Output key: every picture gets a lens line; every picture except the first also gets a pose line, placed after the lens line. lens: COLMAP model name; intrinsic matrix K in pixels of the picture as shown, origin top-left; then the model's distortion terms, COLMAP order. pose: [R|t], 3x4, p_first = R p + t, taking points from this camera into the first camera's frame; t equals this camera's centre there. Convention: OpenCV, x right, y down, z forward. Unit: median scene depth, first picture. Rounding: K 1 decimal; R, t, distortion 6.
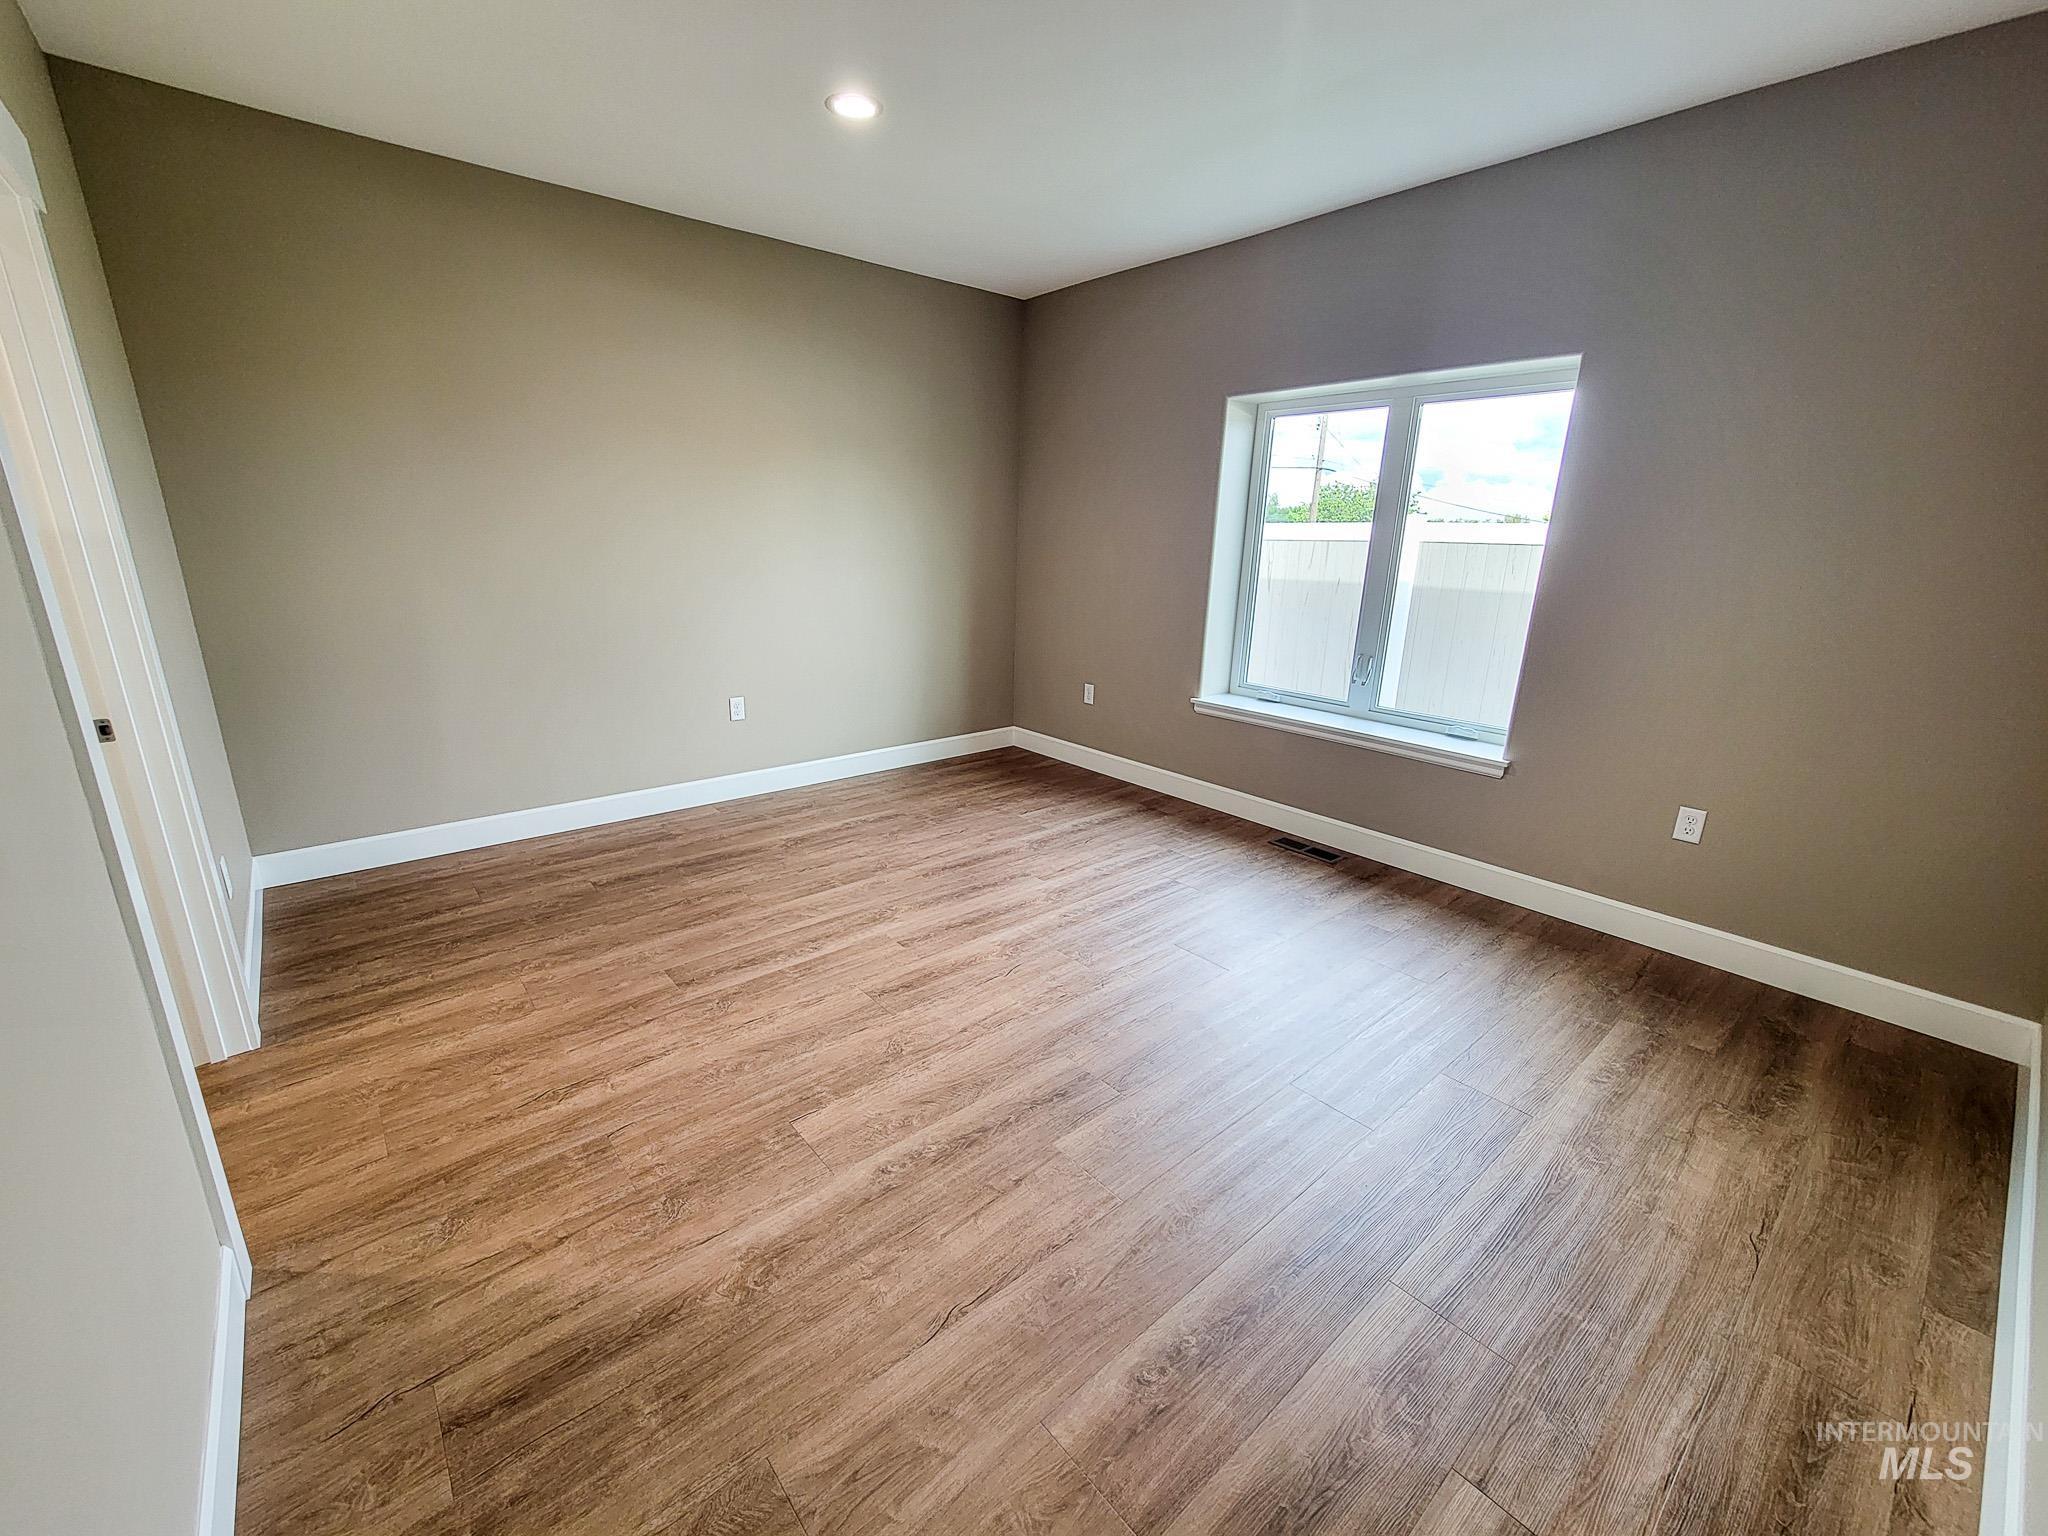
lens RADIAL K [[845.1, 0, 1008.3], [0, 845.1, 770.9], [0, 0, 1]] dist [-0.000199, -0.000355]
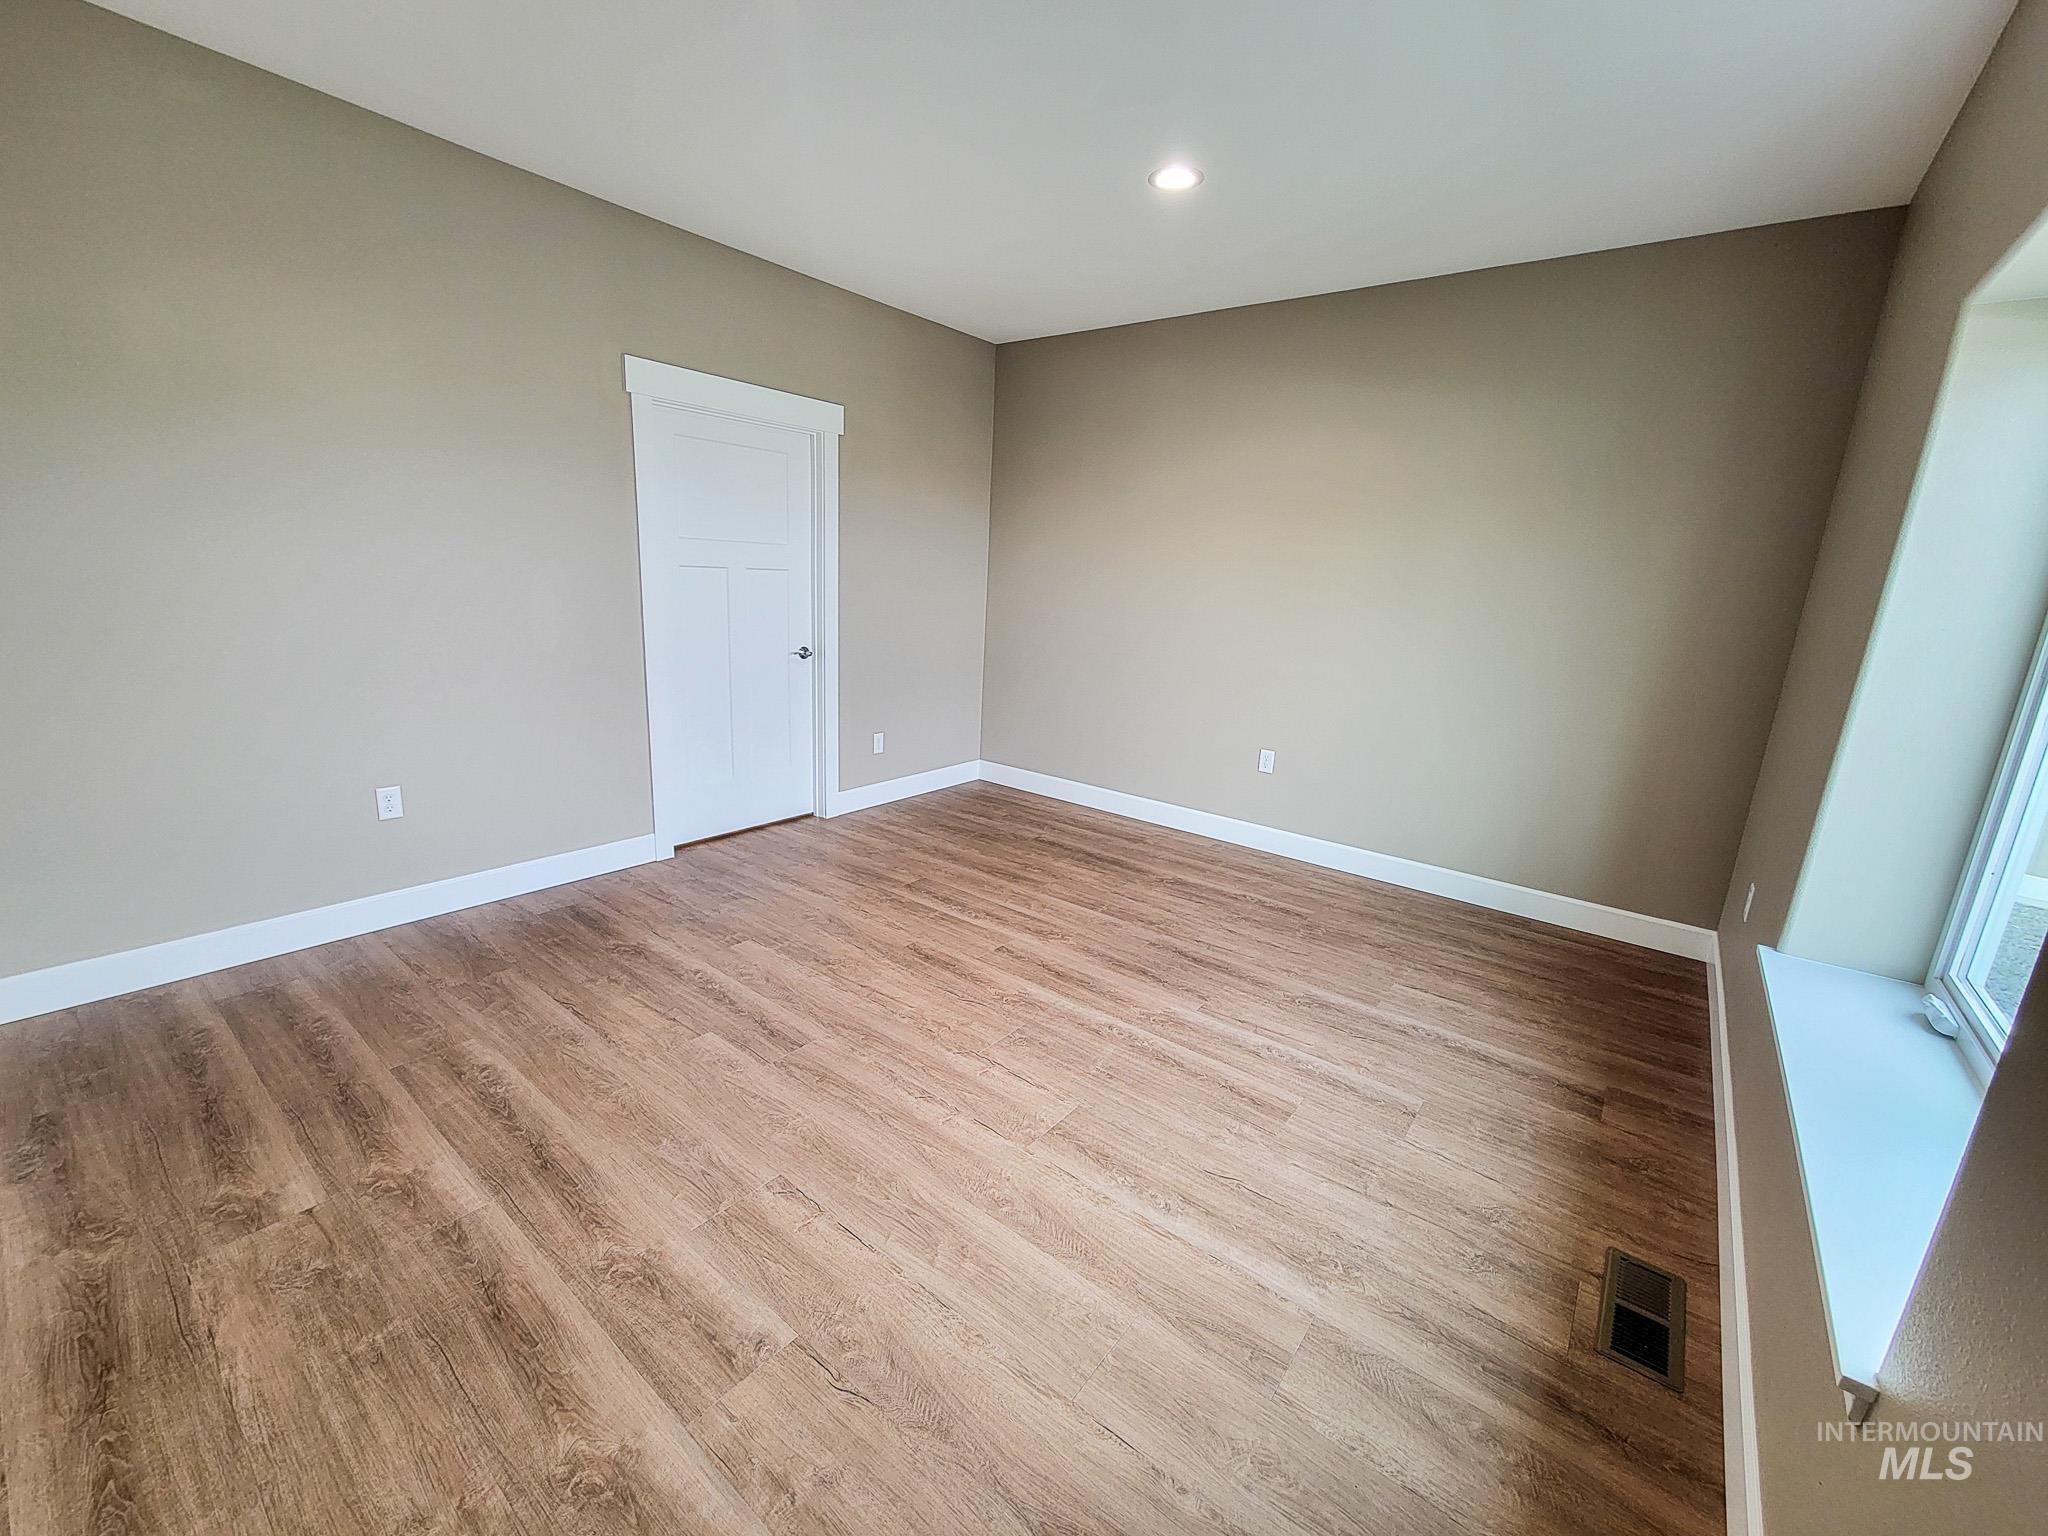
lens RADIAL K [[815.1, 0, 967.1], [0, 815.1, 820.7], [0, 0, 1]] dist [-0.001514, 0.006633]
pose [[0.171466, 0.283809, -0.943426, 0.681560], [-0.312521, 0.923819, 0.221110, -0.137344], [0.934307, 0.256928, 0.247100, 0.566325]]
